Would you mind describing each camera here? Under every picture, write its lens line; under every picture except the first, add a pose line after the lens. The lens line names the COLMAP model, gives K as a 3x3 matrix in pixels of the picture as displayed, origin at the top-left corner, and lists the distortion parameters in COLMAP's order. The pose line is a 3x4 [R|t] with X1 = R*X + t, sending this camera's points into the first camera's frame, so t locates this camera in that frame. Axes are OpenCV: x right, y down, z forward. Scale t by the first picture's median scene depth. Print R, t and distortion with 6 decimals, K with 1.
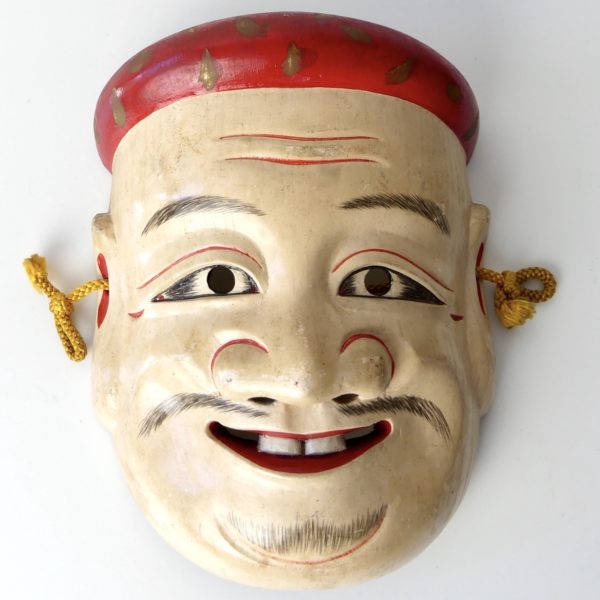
lens RADIAL K [[797.0, 0, 289.9], [0, 797.0, 257.2], [0, 0, 1]] dist [-0.010350, 0.000000]
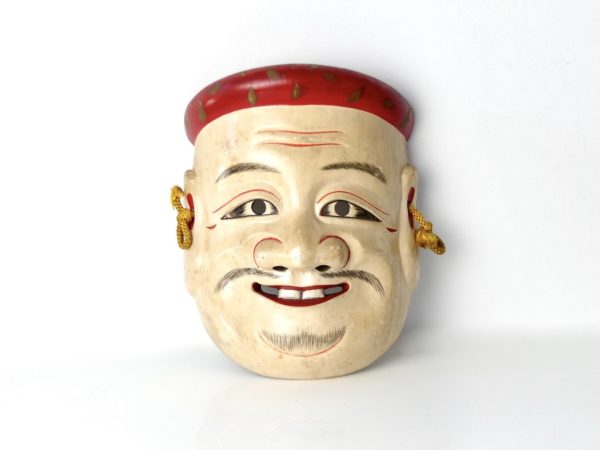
lens RADIAL K [[1373.6, 0, 301.3], [0, 1373.6, 224.6], [0, 0, 1]] dist [0.089687, 0.000000]
pose [[0.998482, 0.003577, -0.054970, 0.195384], [-0.002862, 0.999910, 0.013086, 0.027123], [0.055012, -0.012909, 0.998402, -2.269703]]
